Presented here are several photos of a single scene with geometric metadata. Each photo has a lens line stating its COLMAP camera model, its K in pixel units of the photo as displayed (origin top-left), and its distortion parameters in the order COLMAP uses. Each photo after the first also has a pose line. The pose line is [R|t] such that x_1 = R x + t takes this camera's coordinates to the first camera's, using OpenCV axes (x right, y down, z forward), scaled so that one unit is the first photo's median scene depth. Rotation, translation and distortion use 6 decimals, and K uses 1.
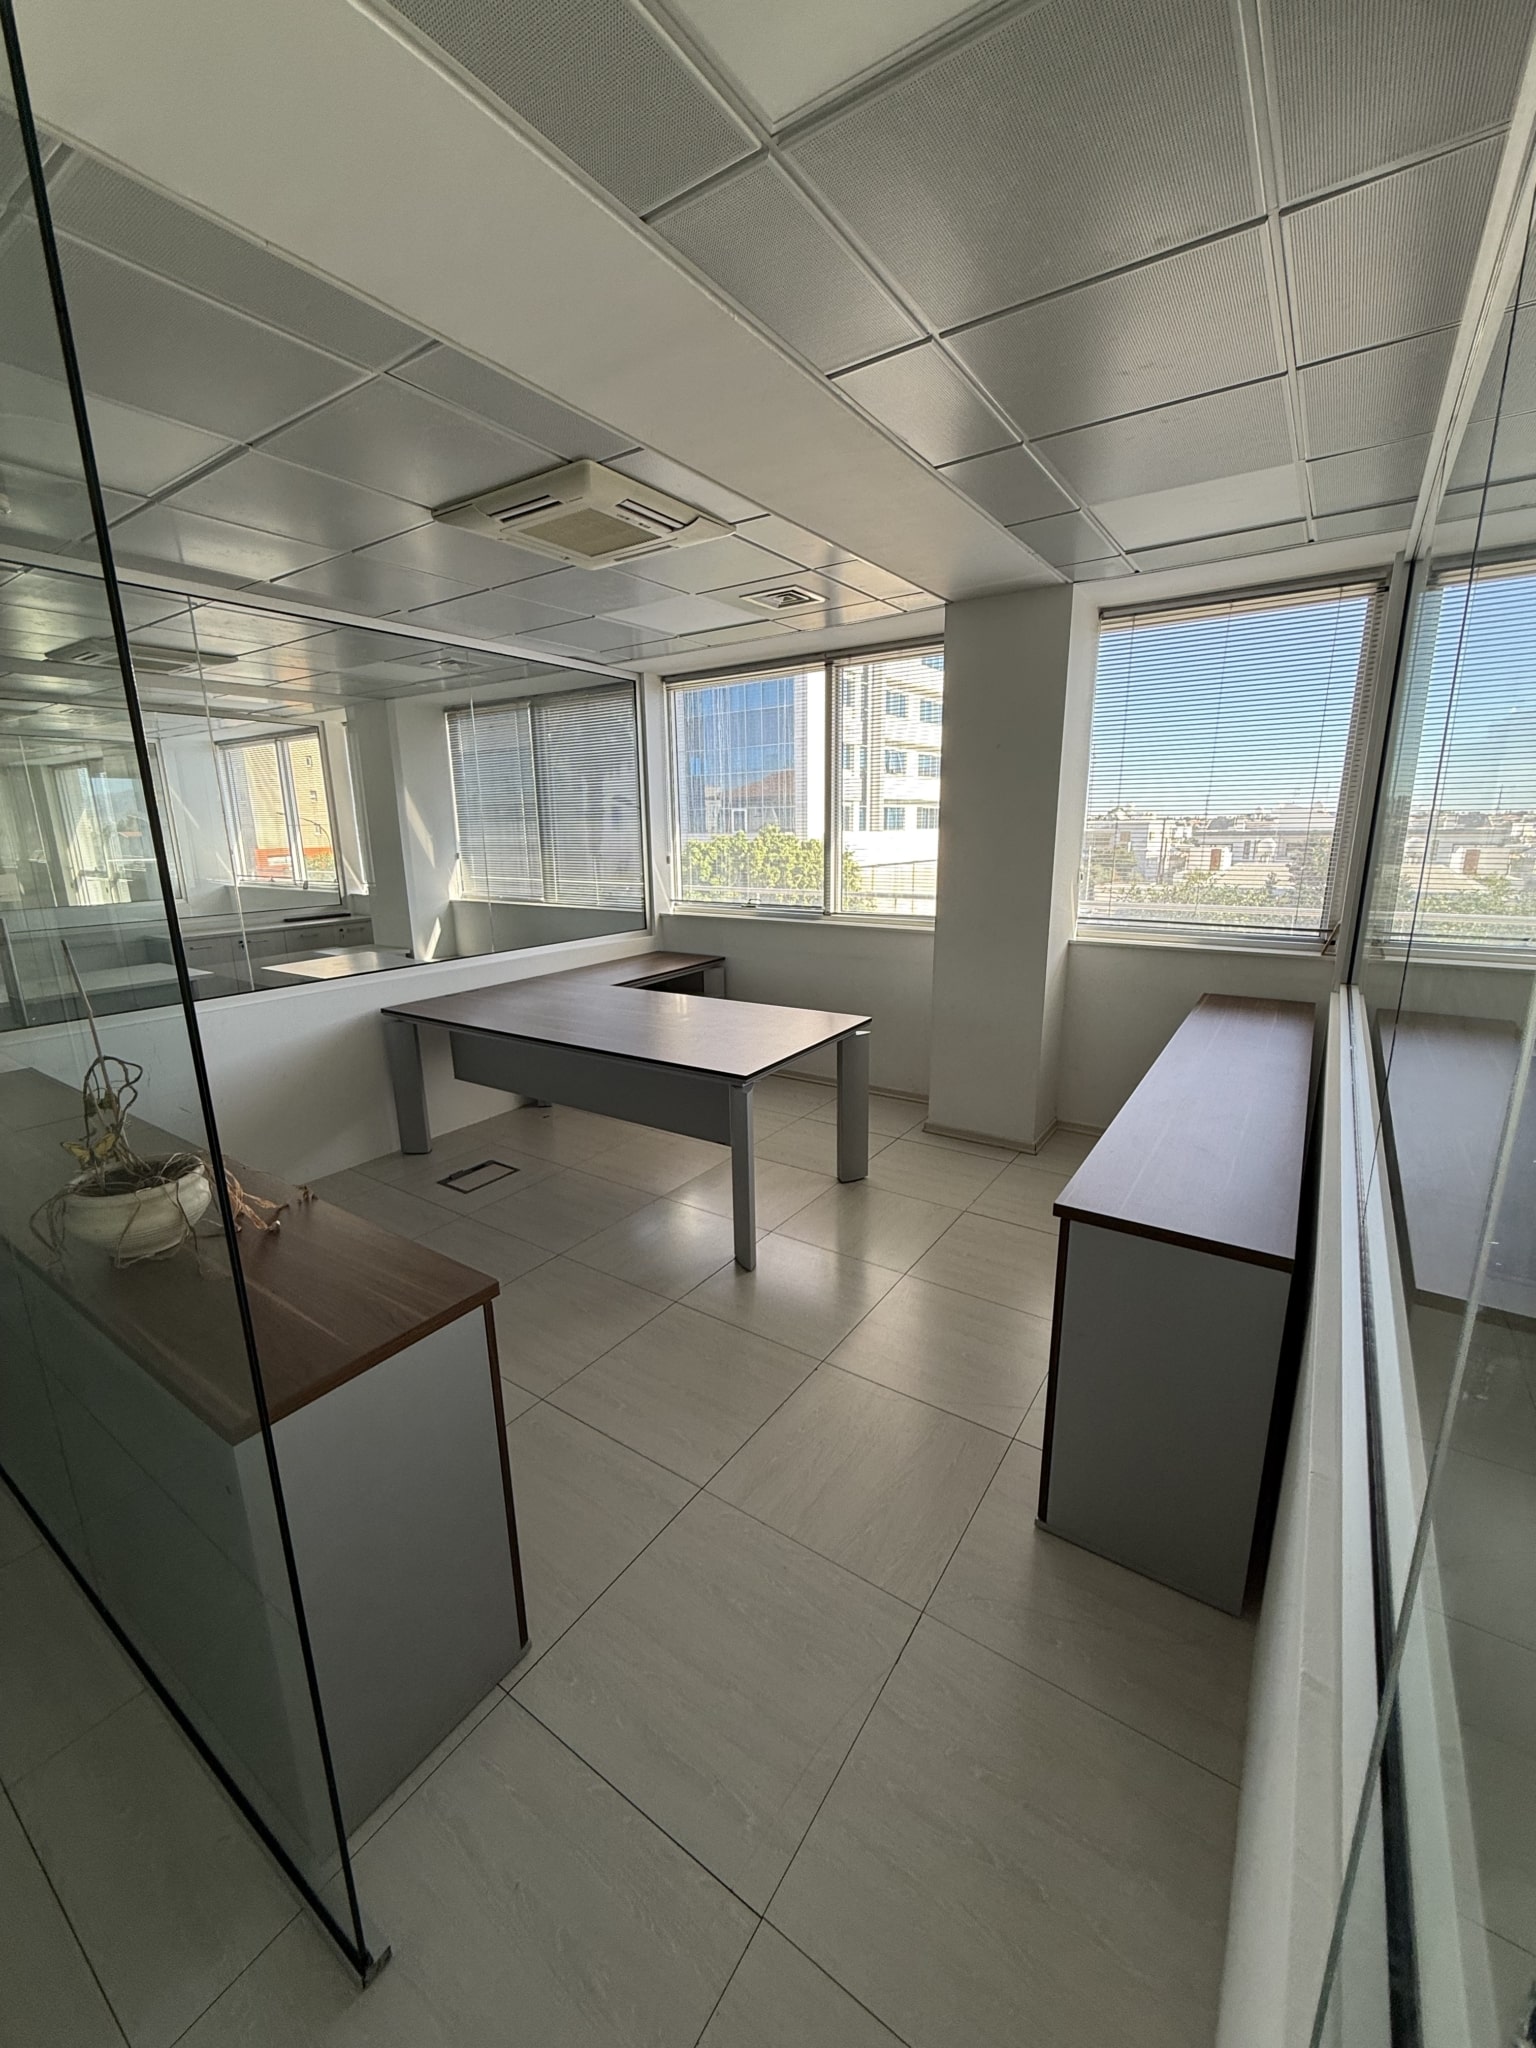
lens RADIAL K [[816.5, 0, 763.8], [0, 816.5, 1020.2], [0, 0, 1]] dist [-0.001145, -0.000055]
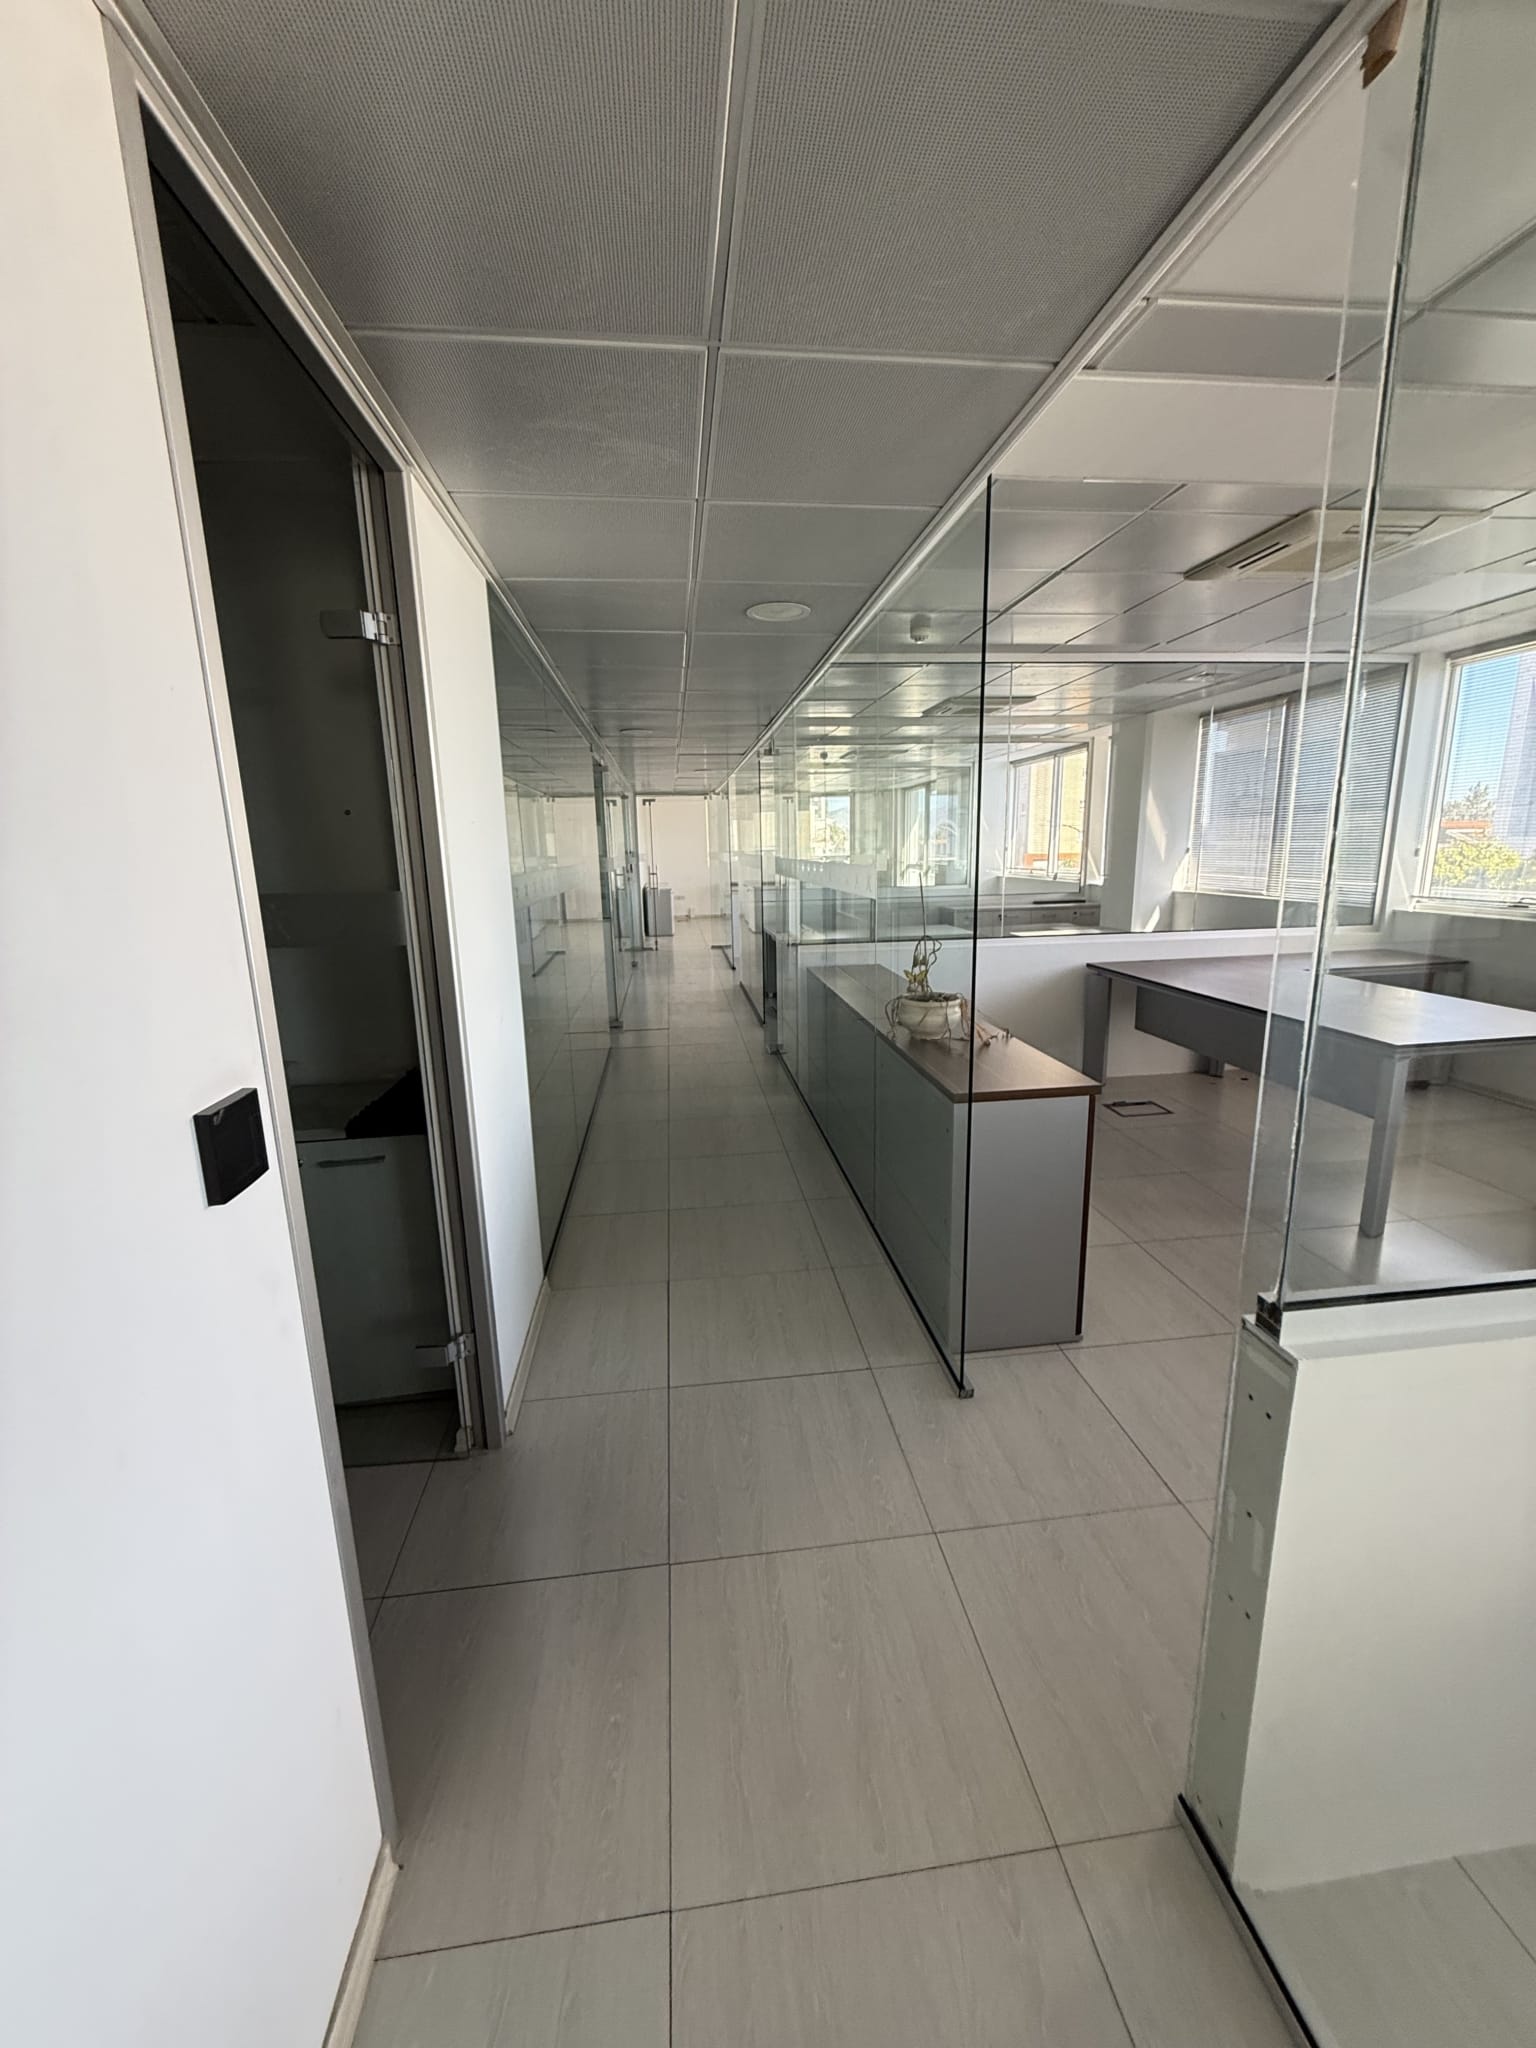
lens RADIAL K [[816.5, 0, 768.7], [0, 816.5, 1030.9], [0, 0, 1]] dist [-0.001145, -0.000055]
pose [[0.662839, 0.162003, -0.731026, 0.104163], [-0.159592, 0.984446, 0.073458, 0.052417], [0.731556, 0.067975, 0.678384, -0.152179]]
